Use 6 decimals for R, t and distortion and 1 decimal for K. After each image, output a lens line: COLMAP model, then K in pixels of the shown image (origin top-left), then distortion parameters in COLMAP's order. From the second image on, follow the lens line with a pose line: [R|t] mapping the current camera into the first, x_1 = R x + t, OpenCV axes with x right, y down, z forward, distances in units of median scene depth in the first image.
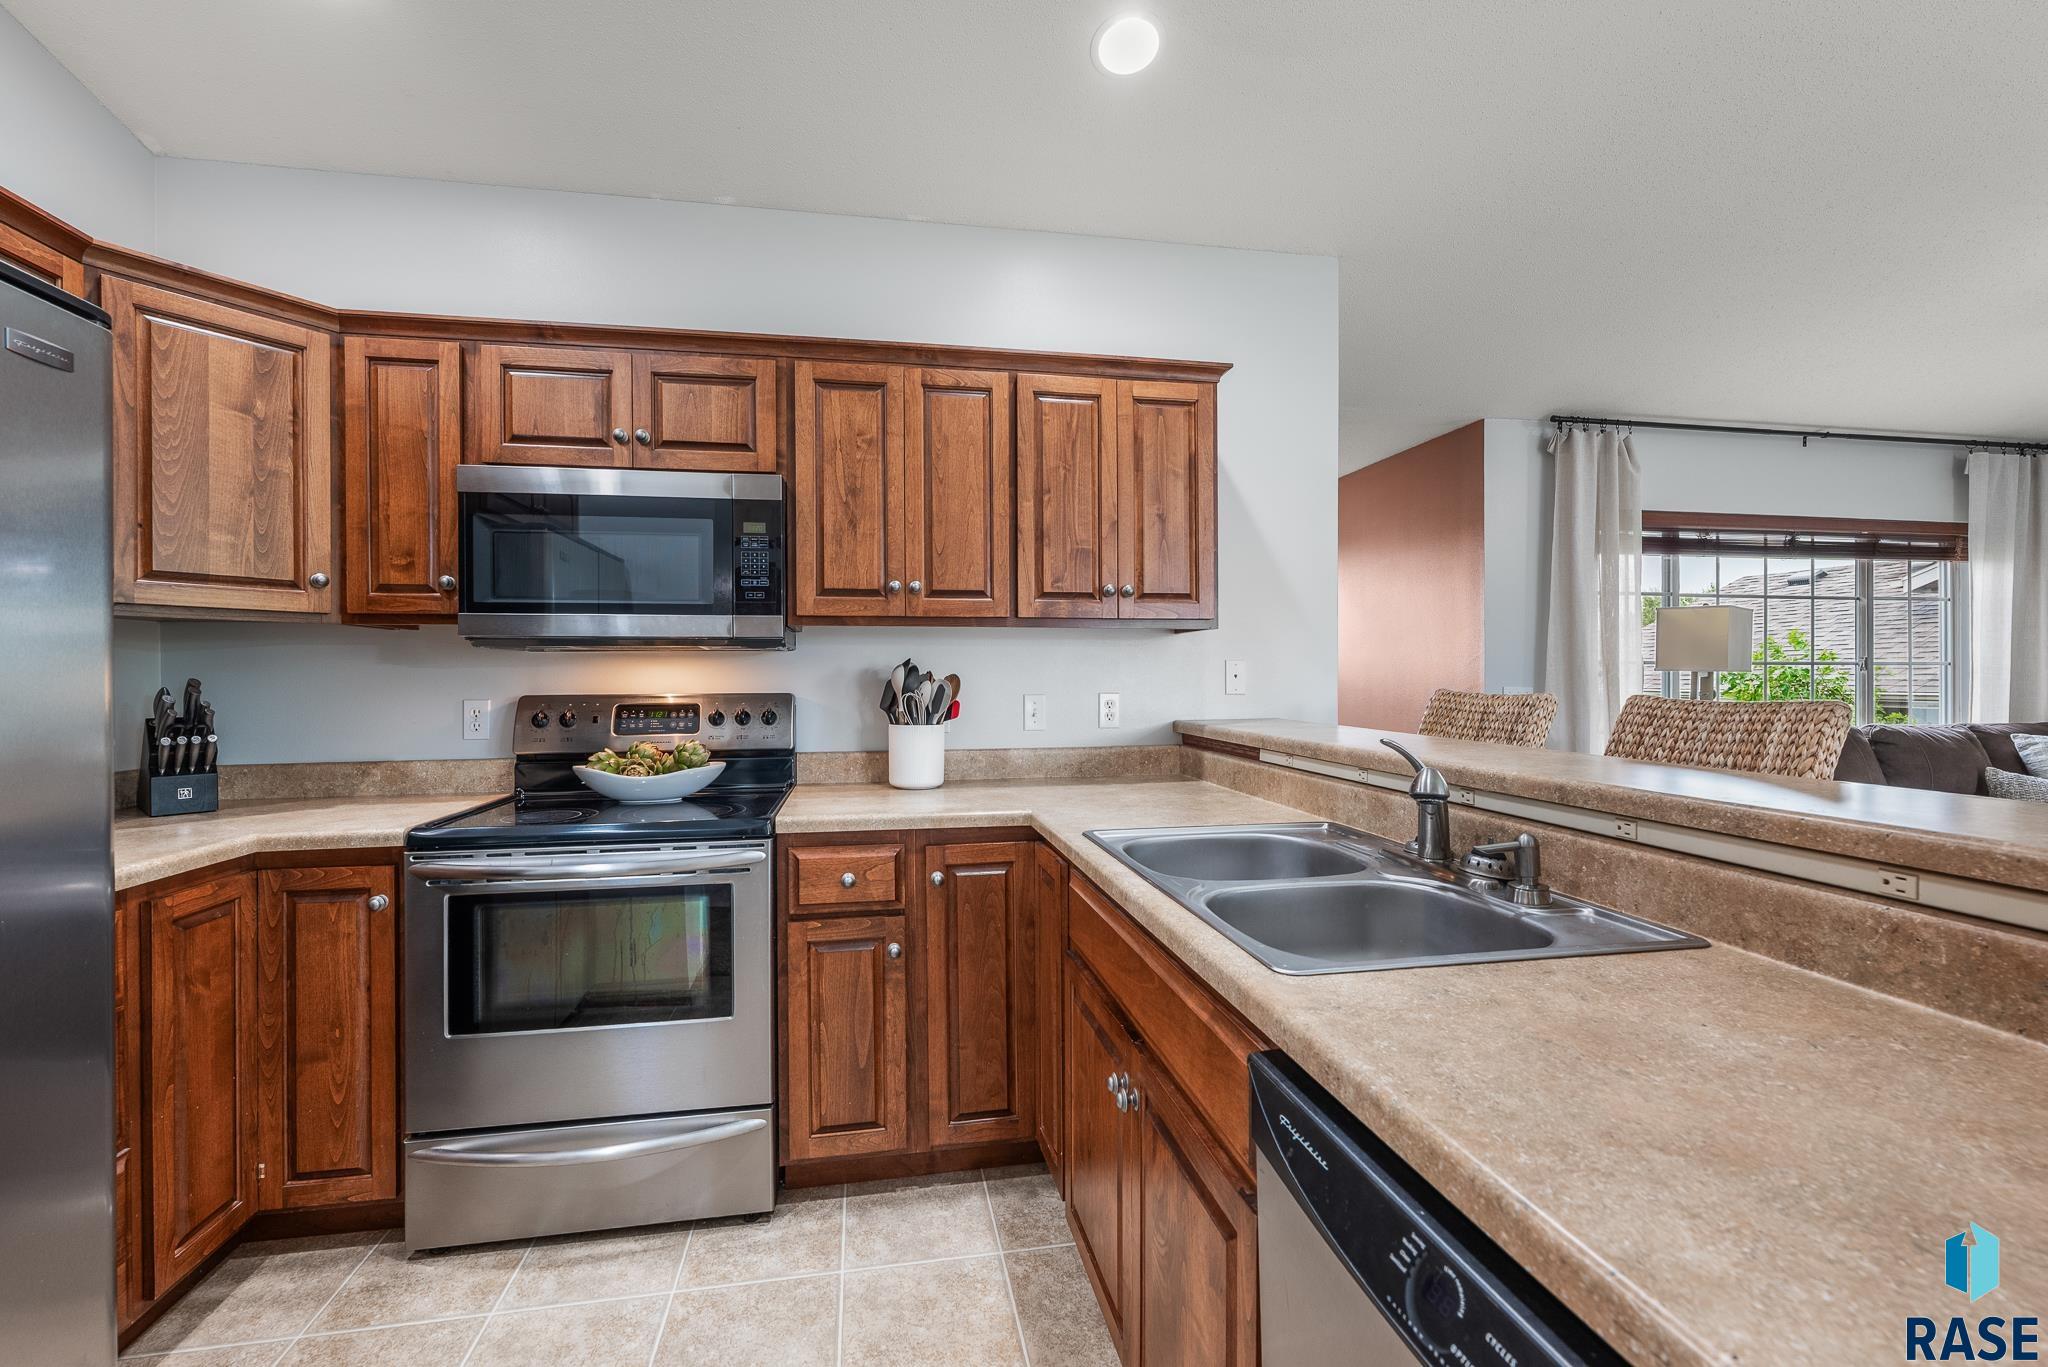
lens RADIAL K [[790.6, 0, 971.2], [0, 790.6, 680.9], [0, 0, 1]] dist [-0.000180, 0.000025]
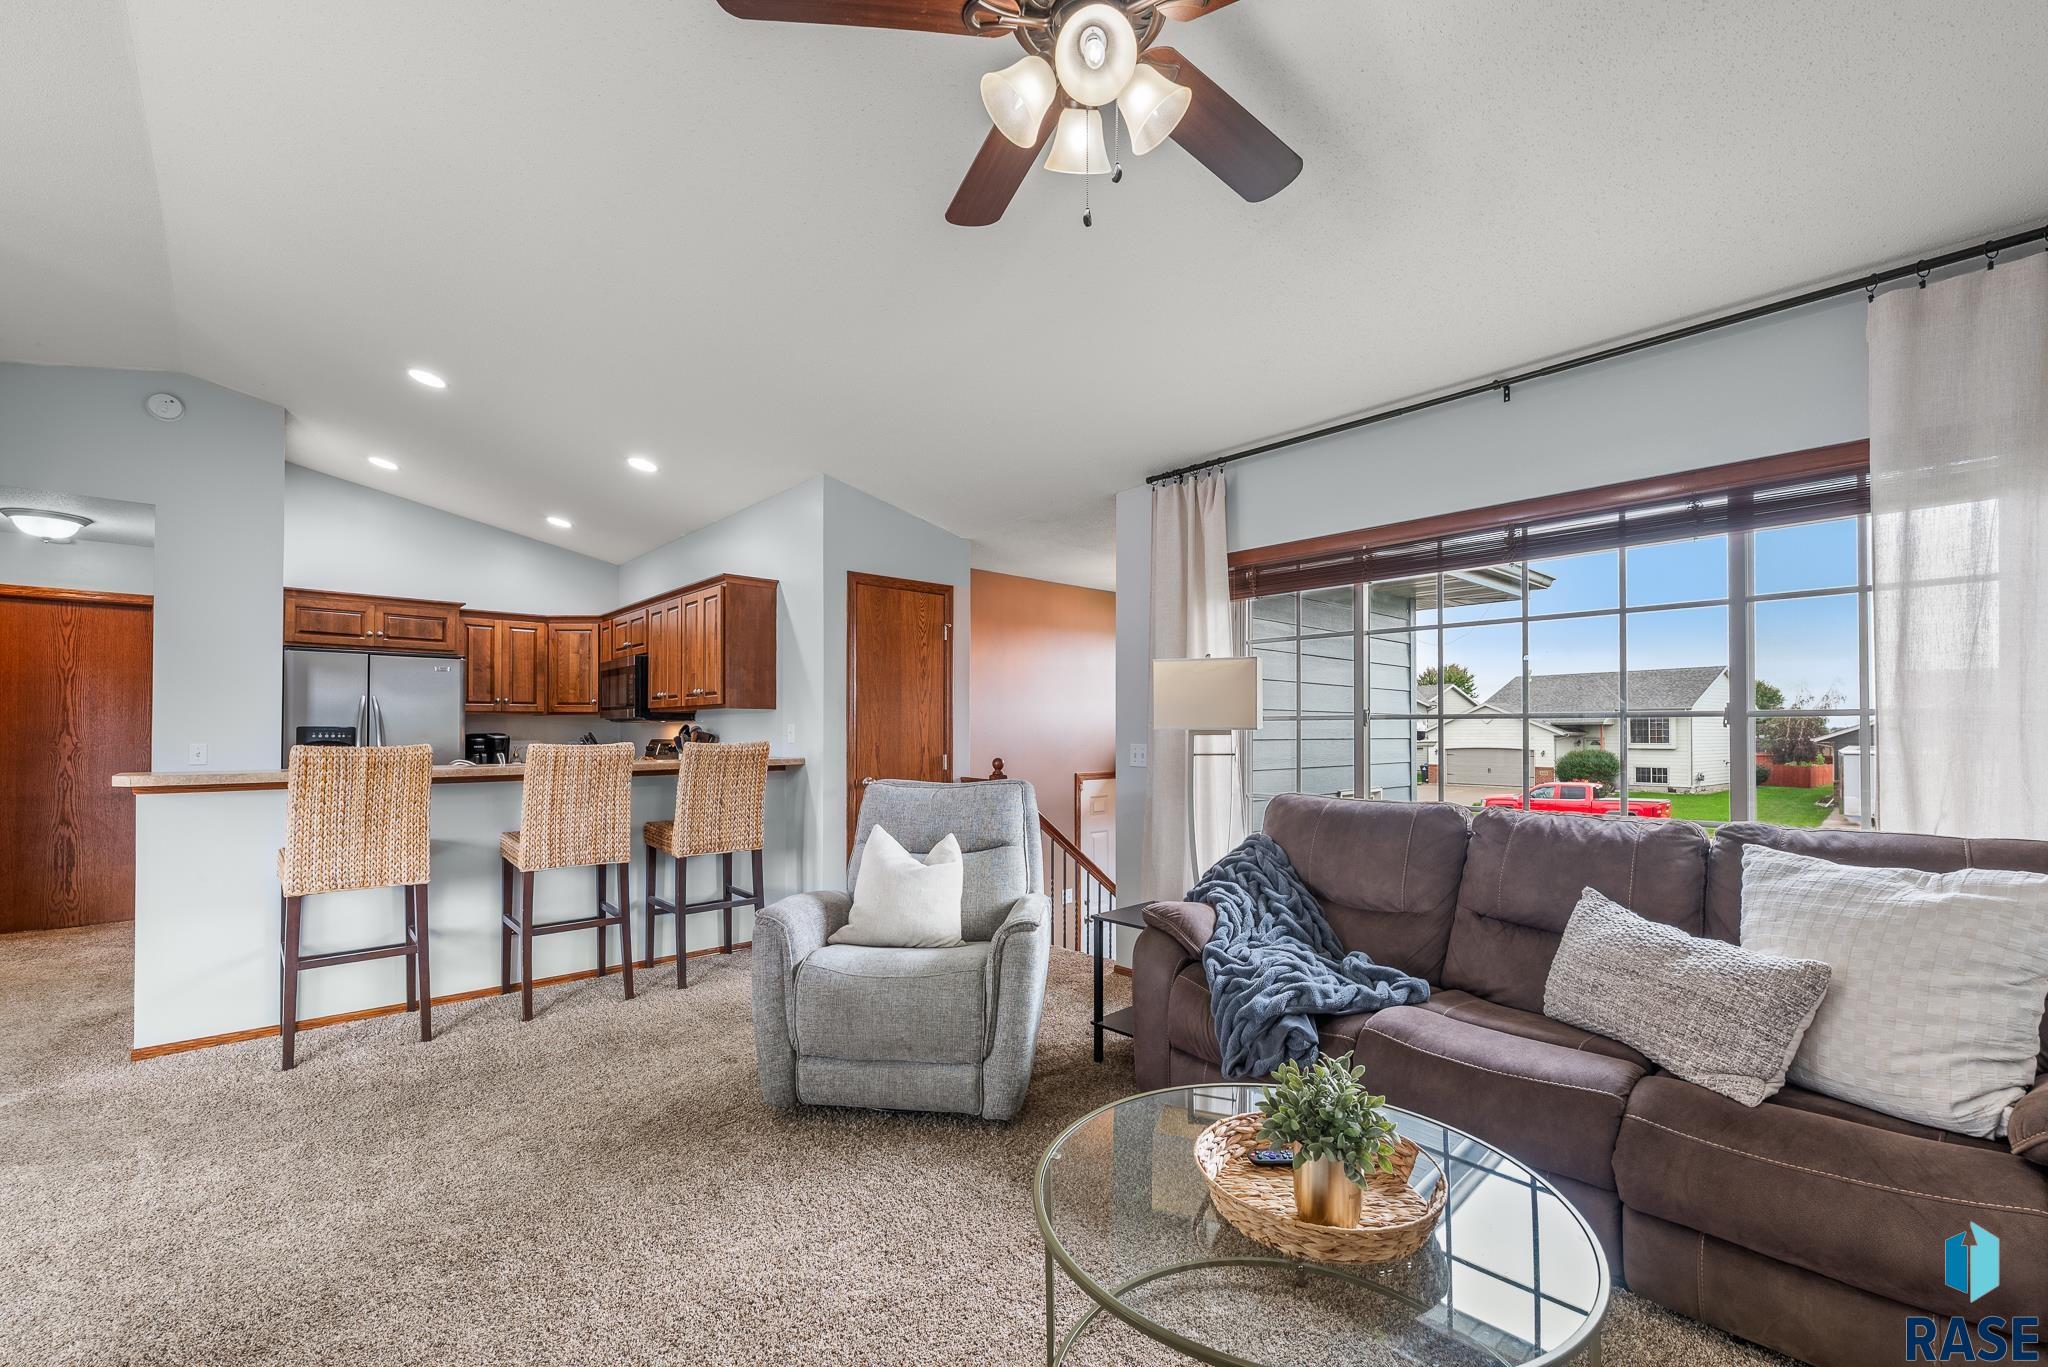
lens RADIAL K [[832.8, 0, 1093.3], [0, 832.8, 732.5], [0, 0, 1]] dist [0.001587, 0.000543]
pose [[0.589751, 0.003295, -0.807578, 2.674730], [-0.008241, 0.999964, -0.001939, -0.010837], [0.807543, 0.007799, 0.589757, 0.558855]]
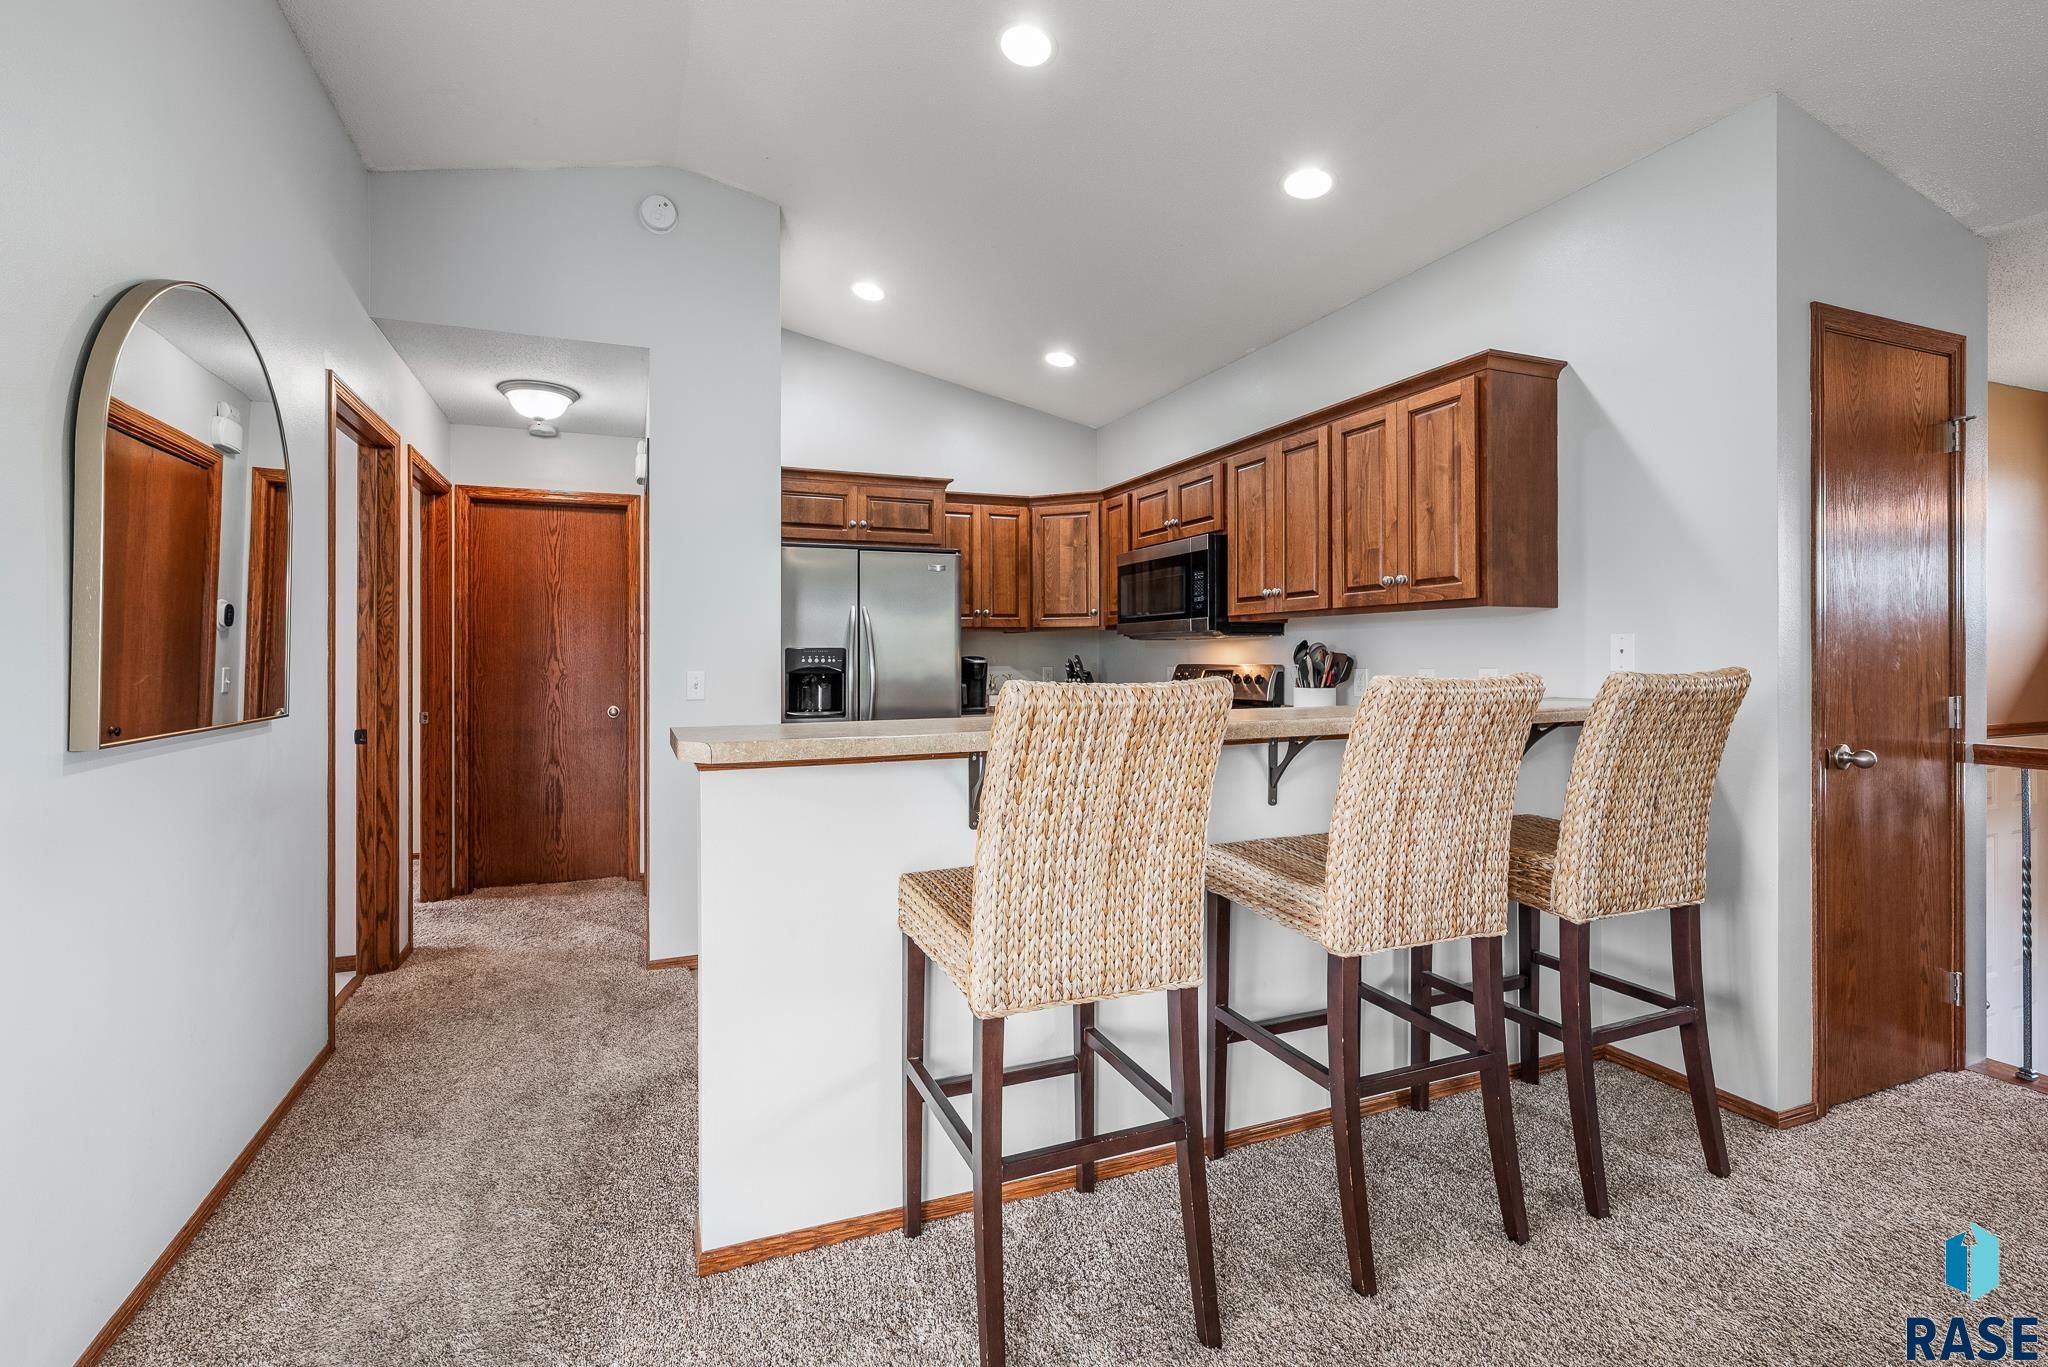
lens RADIAL K [[852.4, 0, 1028.5], [0, 852.4, 664.4], [0, 0, 1]] dist [0.015213, 0.000192]
pose [[0.272711, 0.011367, -0.962029, 1.303244], [-0.004038, 0.999935, 0.010671, -0.000290], [0.962087, 0.000974, 0.272739, 0.126285]]
